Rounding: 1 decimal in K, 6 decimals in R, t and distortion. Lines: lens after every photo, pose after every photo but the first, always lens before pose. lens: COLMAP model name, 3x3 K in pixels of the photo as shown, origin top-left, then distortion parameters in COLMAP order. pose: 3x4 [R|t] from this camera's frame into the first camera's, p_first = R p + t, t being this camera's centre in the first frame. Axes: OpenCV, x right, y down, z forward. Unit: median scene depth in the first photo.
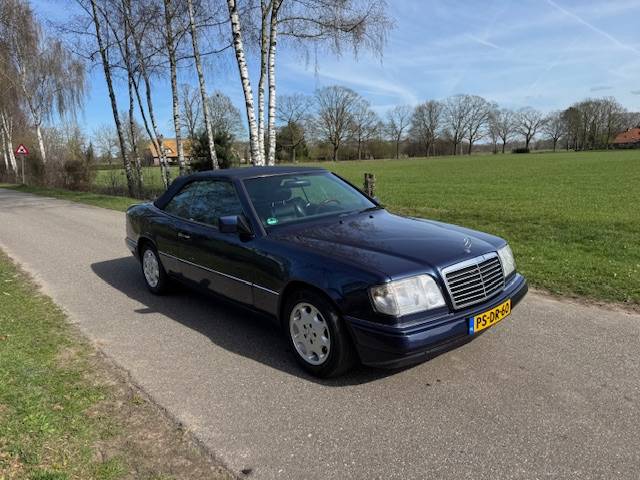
lens RADIAL K [[446.6, 0, 318.4], [0, 446.6, 239.8], [0, 0, 1]] dist [0.052886, -0.062814]
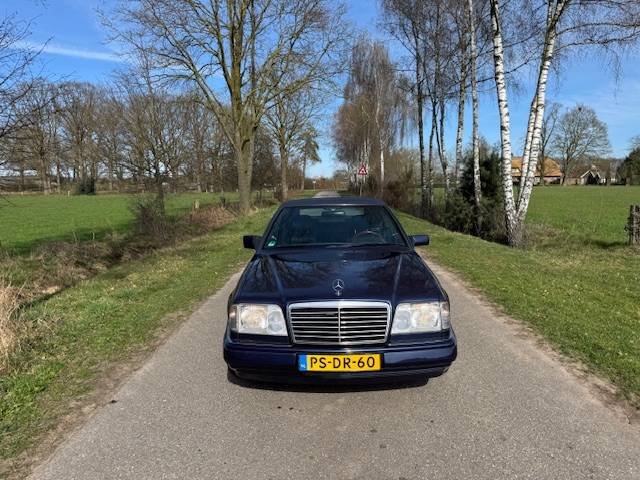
lens RADIAL K [[446.6, 0, 317.9], [0, 446.6, 241.8], [0, 0, 1]] dist [0.052886, -0.062814]
pose [[0.737284, 0.116075, -0.665536, 0.229598], [-0.139853, 0.990013, 0.017737, -0.024446], [0.660949, 0.080000, 0.746155, 0.050544]]
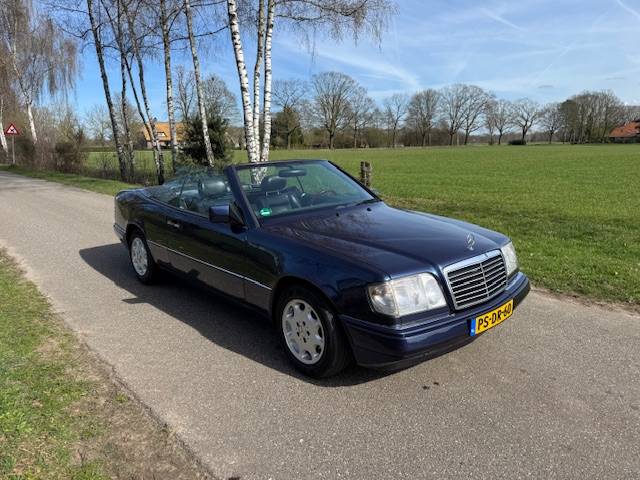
lens RADIAL K [[446.6, 0, 314.3], [0, 446.6, 241.2], [0, 0, 1]] dist [0.052886, -0.062814]
pose [[0.999745, 0.021565, 0.006765, -0.001401], [-0.021761, 0.999305, 0.030258, -0.002965], [-0.006108, -0.030398, 0.999519, 0.012003]]
